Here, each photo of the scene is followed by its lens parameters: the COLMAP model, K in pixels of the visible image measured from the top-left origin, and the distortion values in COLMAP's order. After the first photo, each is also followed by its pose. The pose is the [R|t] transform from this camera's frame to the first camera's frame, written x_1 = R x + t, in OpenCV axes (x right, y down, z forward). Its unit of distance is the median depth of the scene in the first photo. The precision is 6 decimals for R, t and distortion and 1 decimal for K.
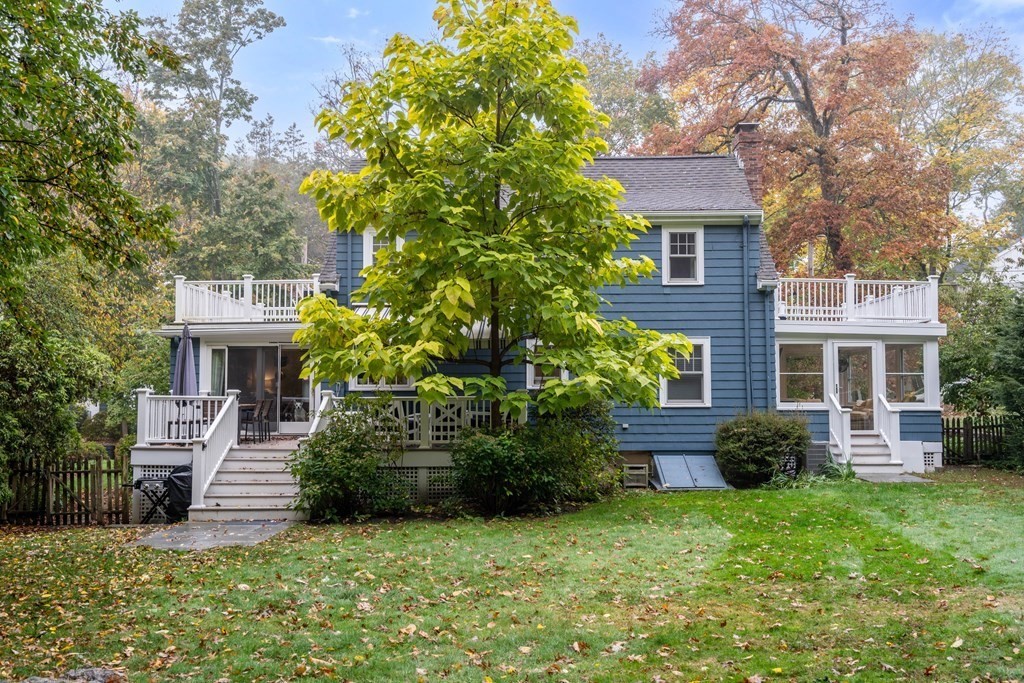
lens RADIAL K [[967.9, 0, 512.0], [0, 967.9, 341.5], [0, 0, 1]] dist [0.008358, -0.003433]
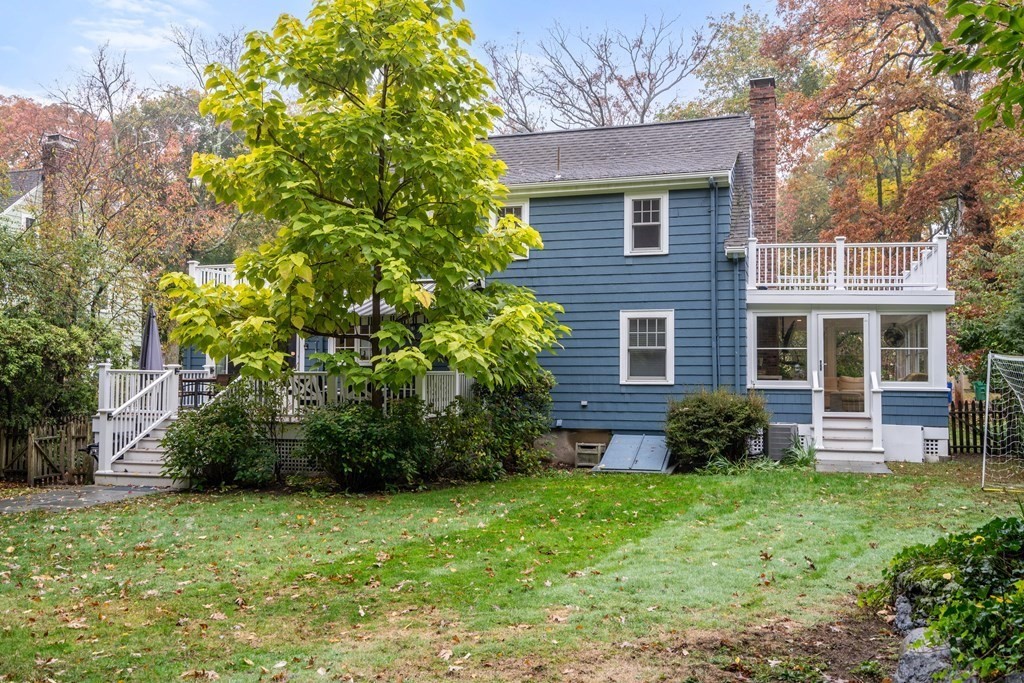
lens RADIAL K [[893.4, 0, 512.0], [0, 893.4, 341.5], [0, 0, 1]] dist [-0.005897, 0.012647]
pose [[0.959191, -0.003547, -0.282736, 0.297109], [0.010296, 0.999696, 0.022387, 0.005176], [0.282570, -0.024385, 0.958937, 0.127196]]
